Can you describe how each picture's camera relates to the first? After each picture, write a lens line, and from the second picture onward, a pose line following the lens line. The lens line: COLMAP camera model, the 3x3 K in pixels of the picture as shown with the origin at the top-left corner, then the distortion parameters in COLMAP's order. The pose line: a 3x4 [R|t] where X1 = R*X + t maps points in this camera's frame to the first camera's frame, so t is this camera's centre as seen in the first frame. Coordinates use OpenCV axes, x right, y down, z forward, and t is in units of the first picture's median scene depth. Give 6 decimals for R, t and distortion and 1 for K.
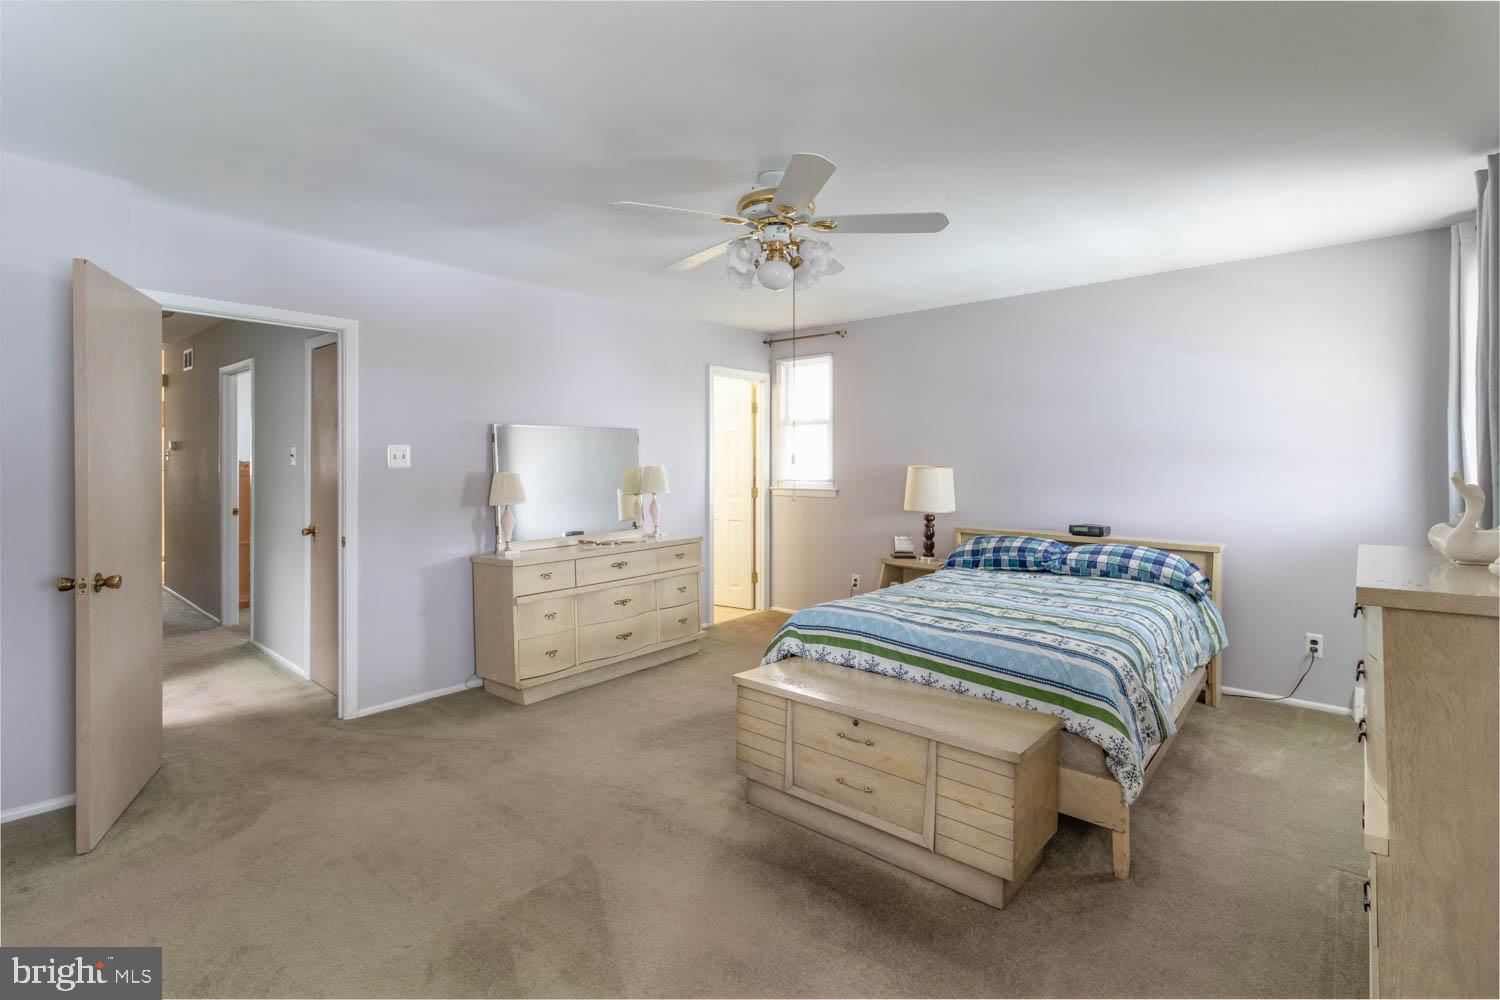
lens RADIAL K [[684.7, 0, 718.4], [0, 684.7, 468.2], [0, 0, 1]] dist [0.004796, 0.000697]
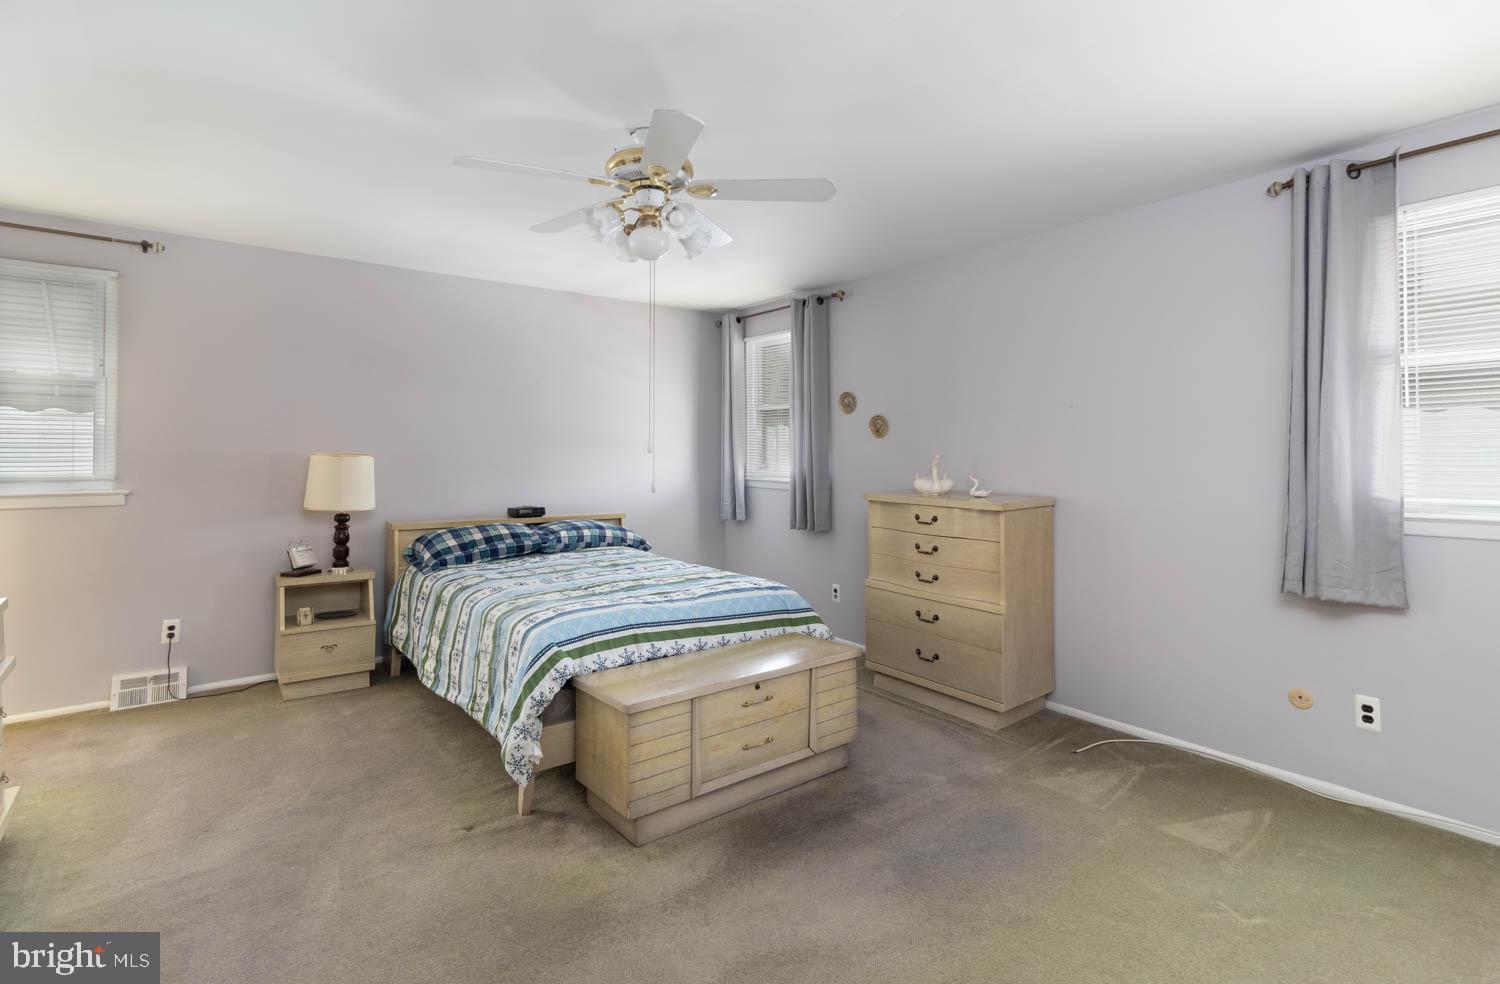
lens RADIAL K [[718.0, 0, 730.9], [0, 718.0, 442.4], [0, 0, 1]] dist [-0.000475, -0.001314]
pose [[0.188519, 0.010068, 0.982018, -0.622291], [0.005707, 0.999919, -0.011348, -0.008111], [-0.982053, 0.007743, 0.188446, 0.533215]]
